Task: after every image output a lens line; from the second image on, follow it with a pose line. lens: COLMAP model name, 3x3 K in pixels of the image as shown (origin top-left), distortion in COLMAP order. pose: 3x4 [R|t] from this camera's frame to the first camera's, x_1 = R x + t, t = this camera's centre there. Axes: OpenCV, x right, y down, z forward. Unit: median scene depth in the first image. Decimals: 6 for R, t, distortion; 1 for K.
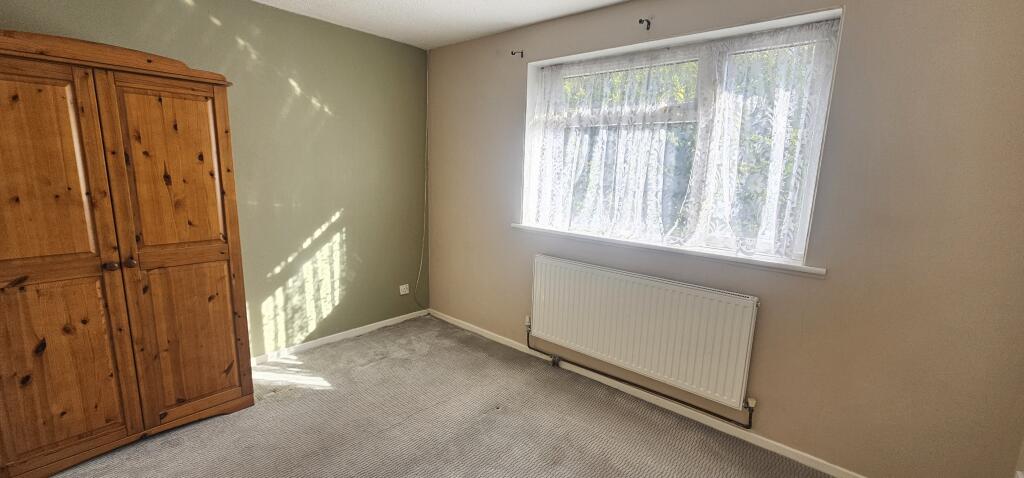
lens RADIAL K [[424.9, 0, 512.0], [0, 424.9, 239.0], [0, 0, 1]] dist [-0.000412, 0.000055]
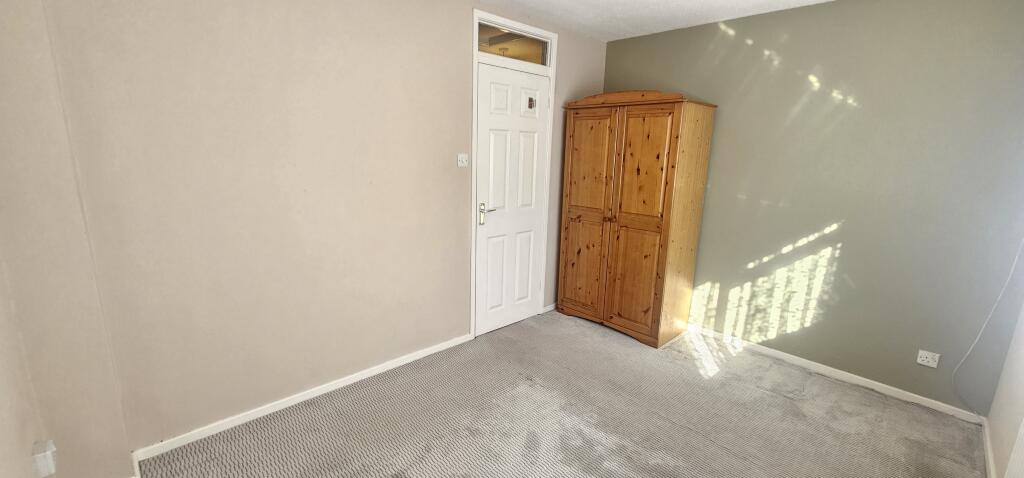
lens RADIAL K [[401.5, 0, 512.0], [0, 401.5, 239.0], [0, 0, 1]] dist [0.022651, 0.000051]
pose [[-0.063770, 0.178366, -0.981896, 0.454648], [-0.204591, 0.960664, 0.187796, -0.056362], [0.976768, 0.212862, -0.024770, 0.423561]]
